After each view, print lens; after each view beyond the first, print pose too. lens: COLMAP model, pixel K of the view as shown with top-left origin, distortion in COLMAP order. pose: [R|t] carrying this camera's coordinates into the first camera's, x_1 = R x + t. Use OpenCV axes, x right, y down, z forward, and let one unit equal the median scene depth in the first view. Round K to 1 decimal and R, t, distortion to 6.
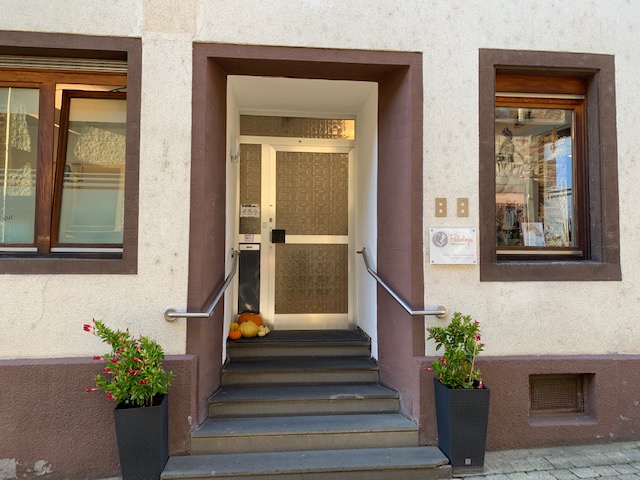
lens RADIAL K [[484.9, 0, 316.9], [0, 484.9, 236.1], [0, 0, 1]] dist [0.054631, -0.066718]
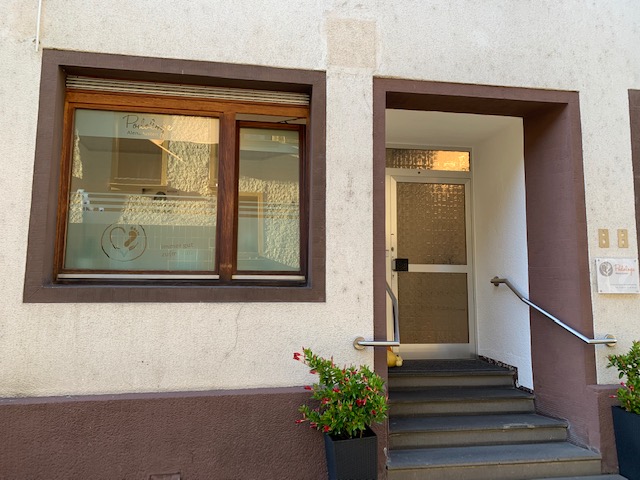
lens RADIAL K [[484.9, 0, 377.5], [0, 484.9, 236.0], [0, 0, 1]] dist [0.054631, -0.066718]
pose [[0.998167, 0.008613, 0.059906, -0.293783], [-0.005007, 0.998181, -0.060078, 0.001344], [-0.060314, 0.059668, 0.996394, -0.008014]]
